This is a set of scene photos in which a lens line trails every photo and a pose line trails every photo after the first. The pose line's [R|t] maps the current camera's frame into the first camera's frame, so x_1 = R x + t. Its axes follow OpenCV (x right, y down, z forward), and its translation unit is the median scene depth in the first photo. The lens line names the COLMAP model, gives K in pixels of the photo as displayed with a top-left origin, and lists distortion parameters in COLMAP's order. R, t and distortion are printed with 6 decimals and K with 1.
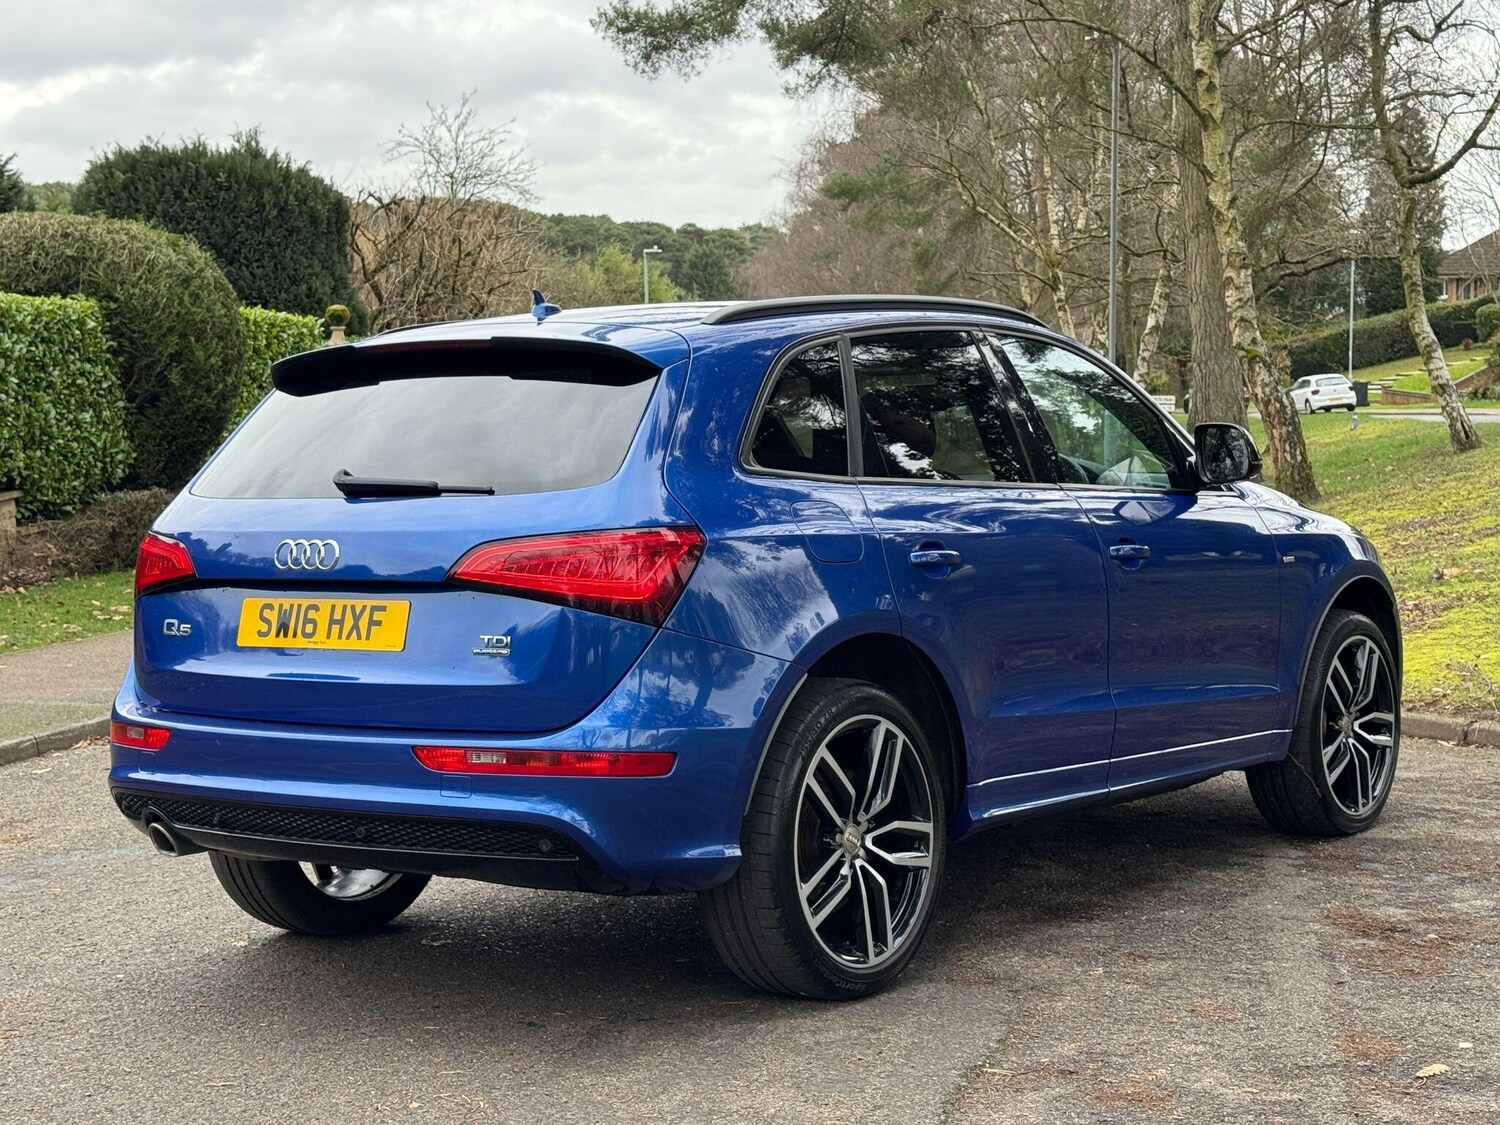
lens RADIAL K [[2288.7, 0, 750.0], [0, 2288.7, 562.5], [0, 0, 1]] dist [0.386537, -1.059451]
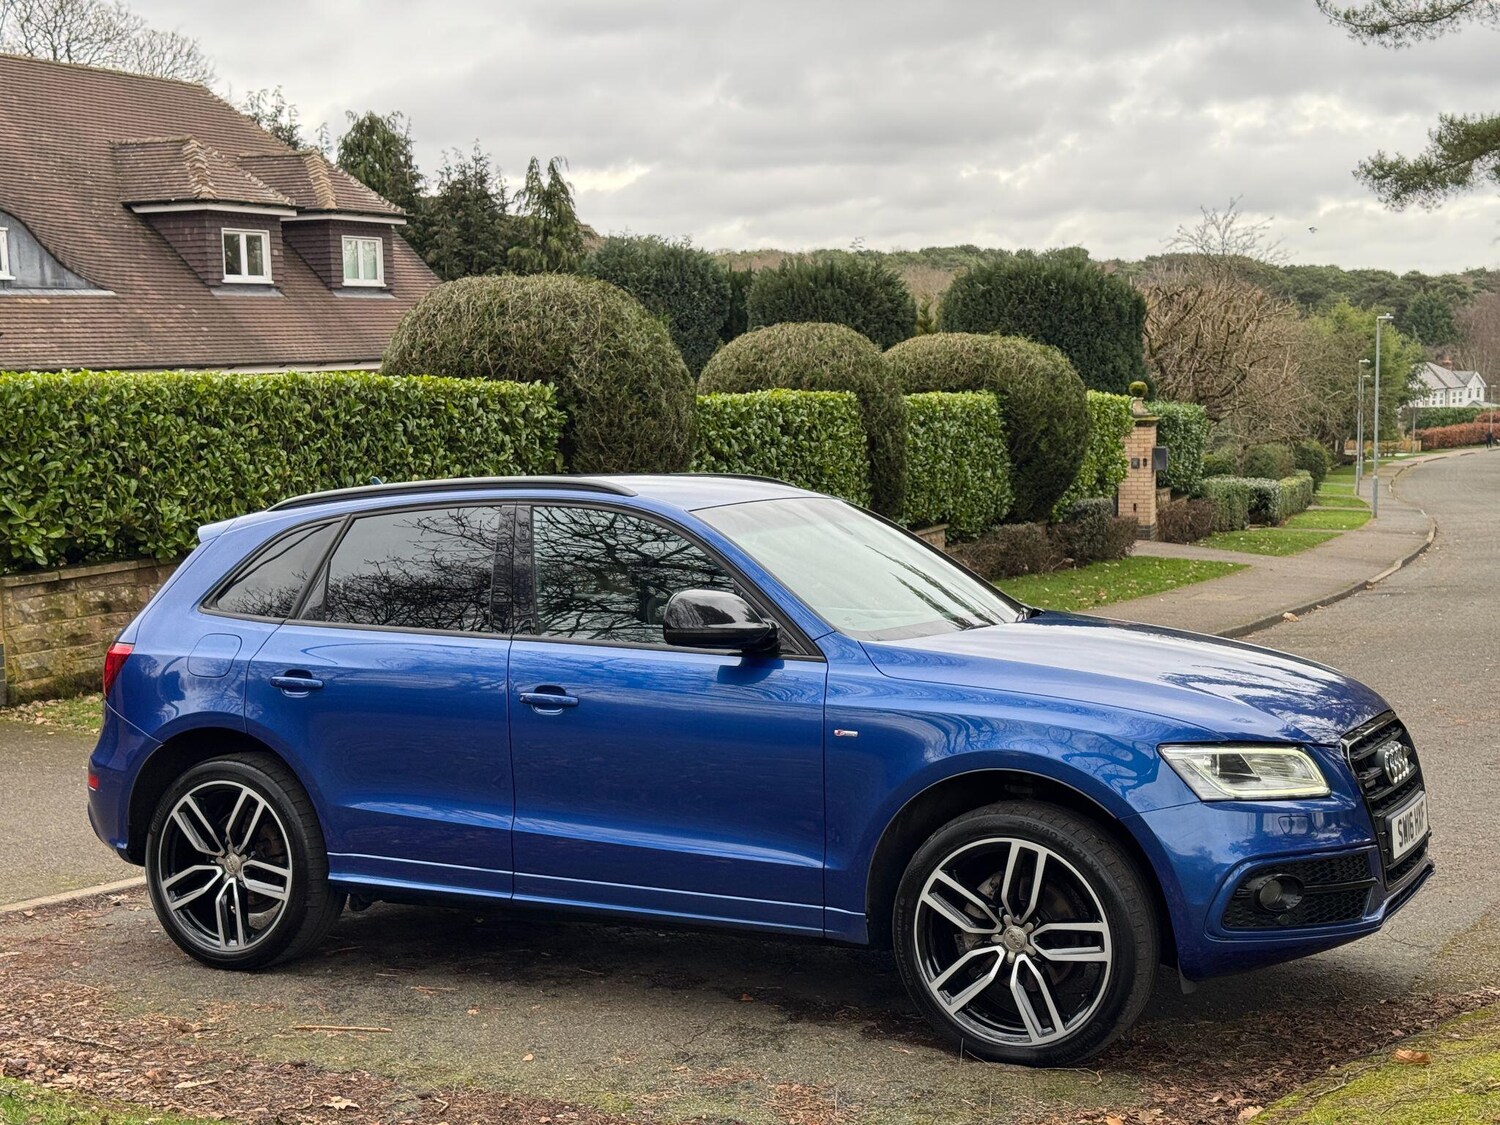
lens RADIAL K [[2288.7, 0, 750.0], [0, 2288.7, 562.5], [0, 0, 1]] dist [0.386537, -1.059451]
pose [[0.957291, 0.027754, -0.287792, -0.006746], [-0.027799, 0.999606, 0.003932, -0.007358], [0.287787, 0.004236, 0.957685, -0.414992]]
